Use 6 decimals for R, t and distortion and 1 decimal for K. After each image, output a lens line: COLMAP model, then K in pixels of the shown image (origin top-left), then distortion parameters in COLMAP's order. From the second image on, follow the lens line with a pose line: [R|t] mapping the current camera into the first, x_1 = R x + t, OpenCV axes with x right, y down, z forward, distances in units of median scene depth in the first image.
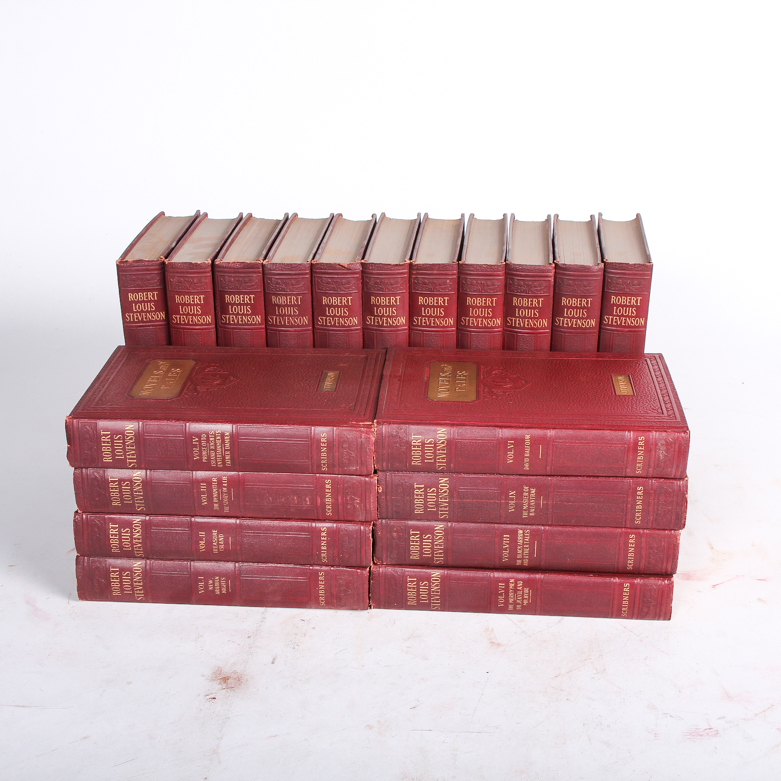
lens RADIAL K [[1395.9, 0, 390.5], [0, 1395.9, 387.5], [0, 0, 1]] dist [-0.086942, 0.000000]
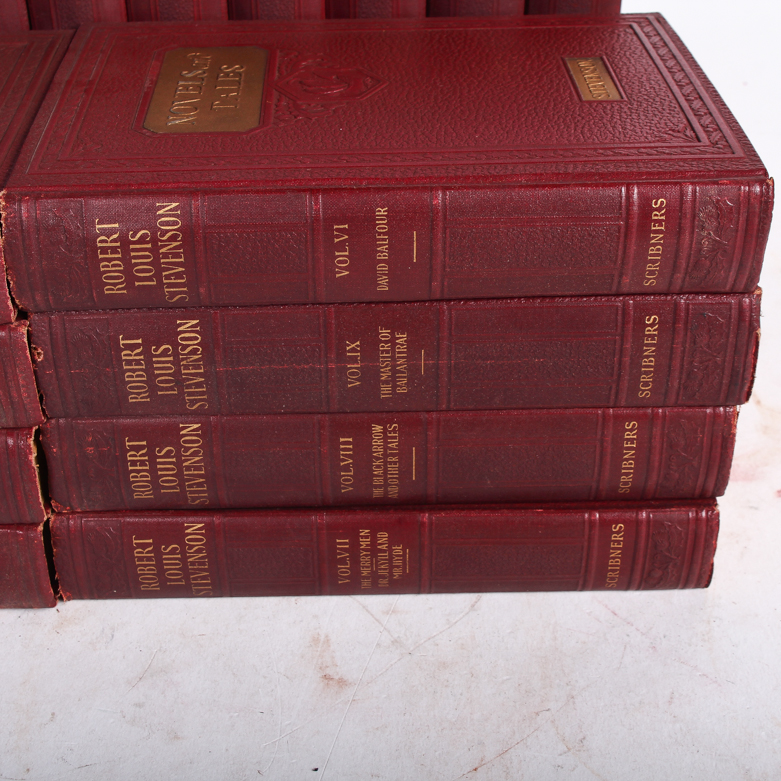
lens RADIAL K [[1395.9, 0, 394.9], [0, 1395.9, 384.4], [0, 0, 1]] dist [-0.086942, 0.000000]
pose [[0.994714, -0.062655, 0.081348, 0.066205], [0.046481, 0.981192, 0.187355, 0.008736], [-0.091557, -0.182583, 0.978918, 0.595006]]
